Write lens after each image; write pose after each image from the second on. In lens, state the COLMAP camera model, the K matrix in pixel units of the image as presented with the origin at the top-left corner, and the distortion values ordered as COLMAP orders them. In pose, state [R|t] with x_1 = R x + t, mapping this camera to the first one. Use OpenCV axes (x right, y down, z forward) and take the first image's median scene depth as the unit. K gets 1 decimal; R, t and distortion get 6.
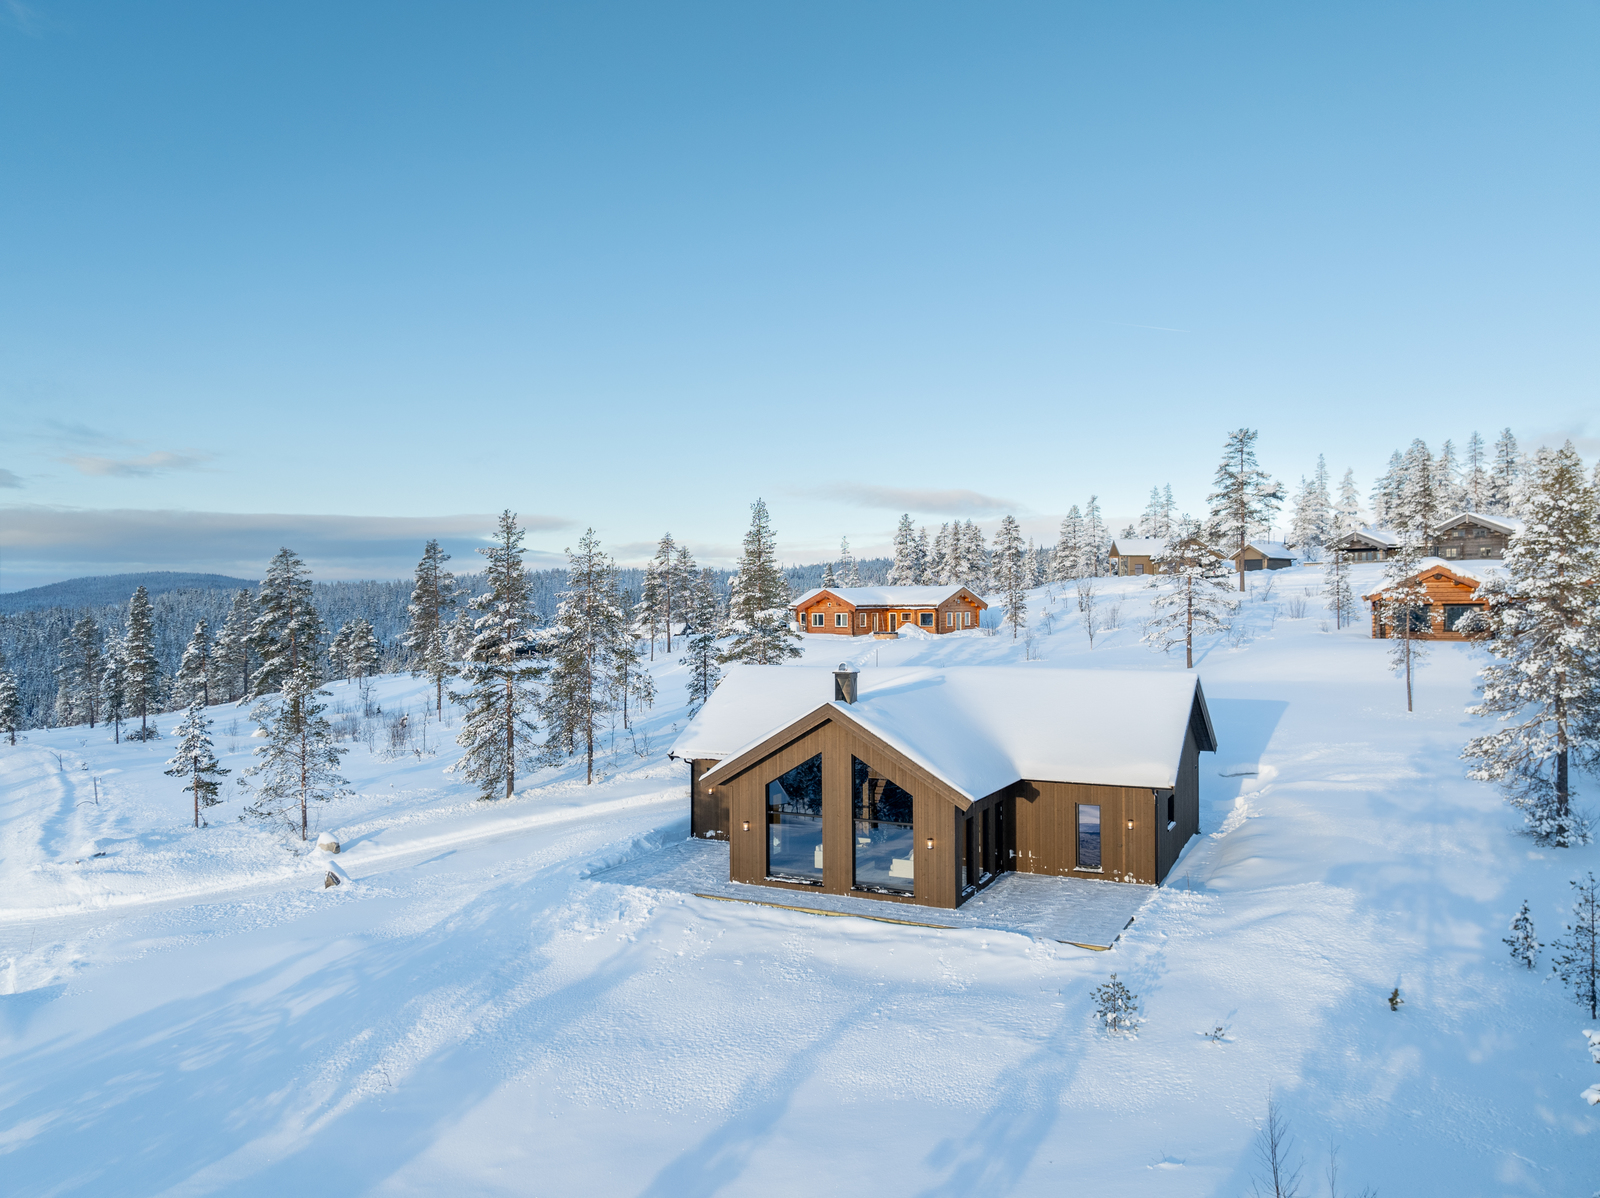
lens RADIAL K [[1124.5, 0, 800.0], [0, 1124.5, 599.0], [0, 0, 1]] dist [-0.037916, 0.002897]
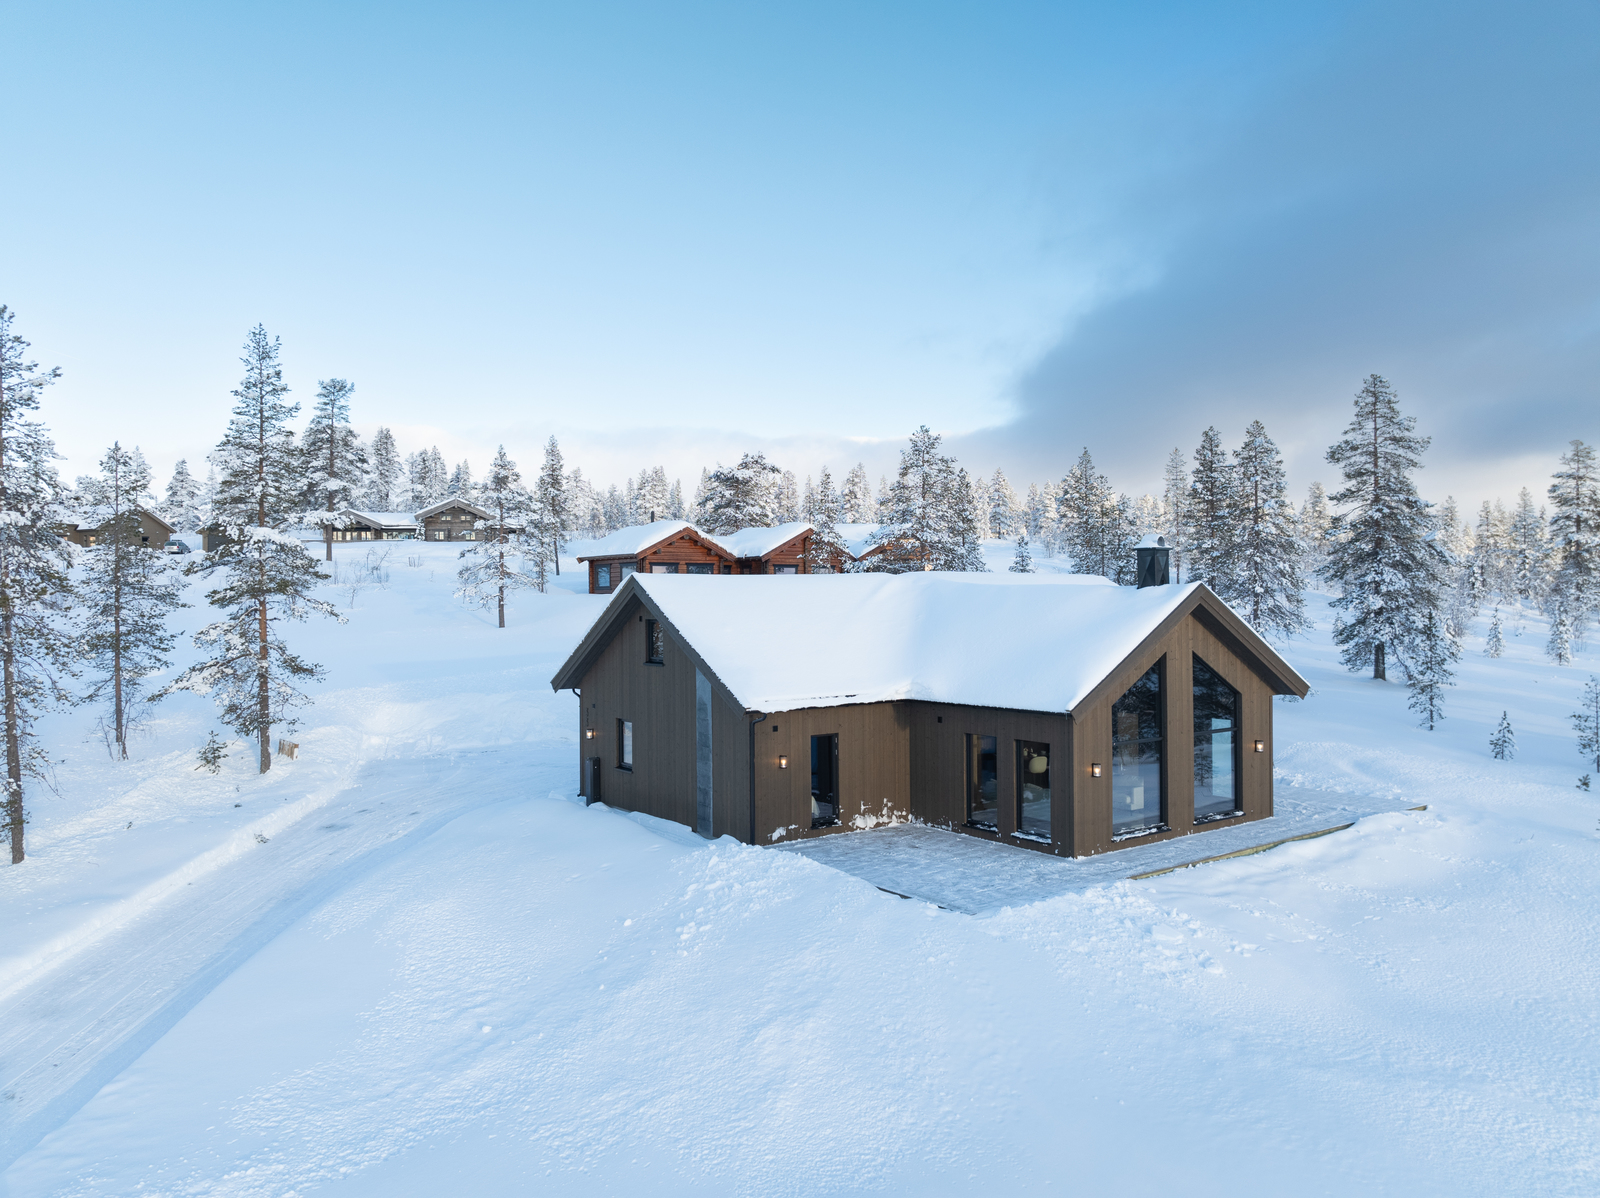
lens RADIAL K [[1124.5, 0, 800.0], [0, 1124.5, 599.0], [0, 0, 1]] dist [-0.037916, 0.002897]
pose [[0.460574, 0.006648, 0.887597, -0.765789], [0.000992, 0.999967, -0.008004, 0.107138], [-0.887621, 0.004567, 0.460552, 0.877372]]
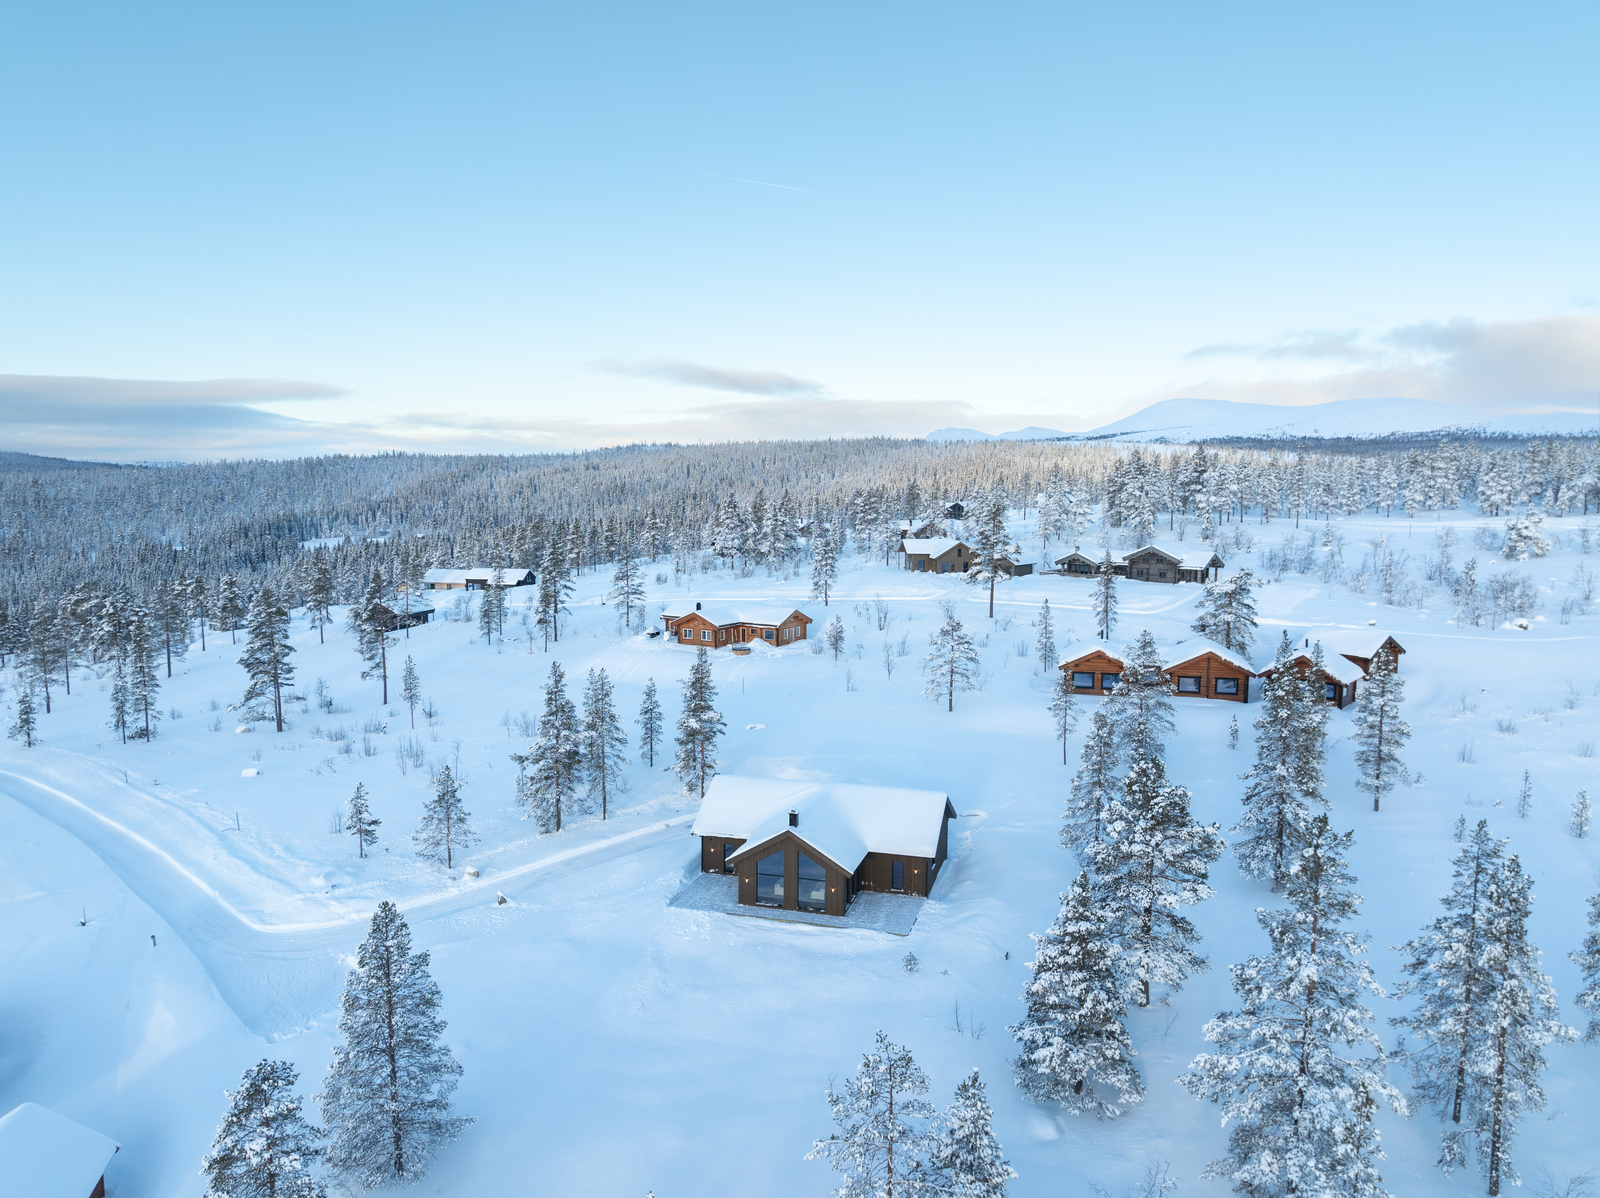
lens RADIAL K [[1124.5, 0, 800.0], [0, 1124.5, 599.0], [0, 0, 1]] dist [-0.037916, 0.002897]
pose [[0.982133, -0.006366, 0.188081, -0.370065], [-0.014678, 0.993792, 0.110281, -0.612329], [-0.187615, -0.111072, 0.975942, -1.144934]]
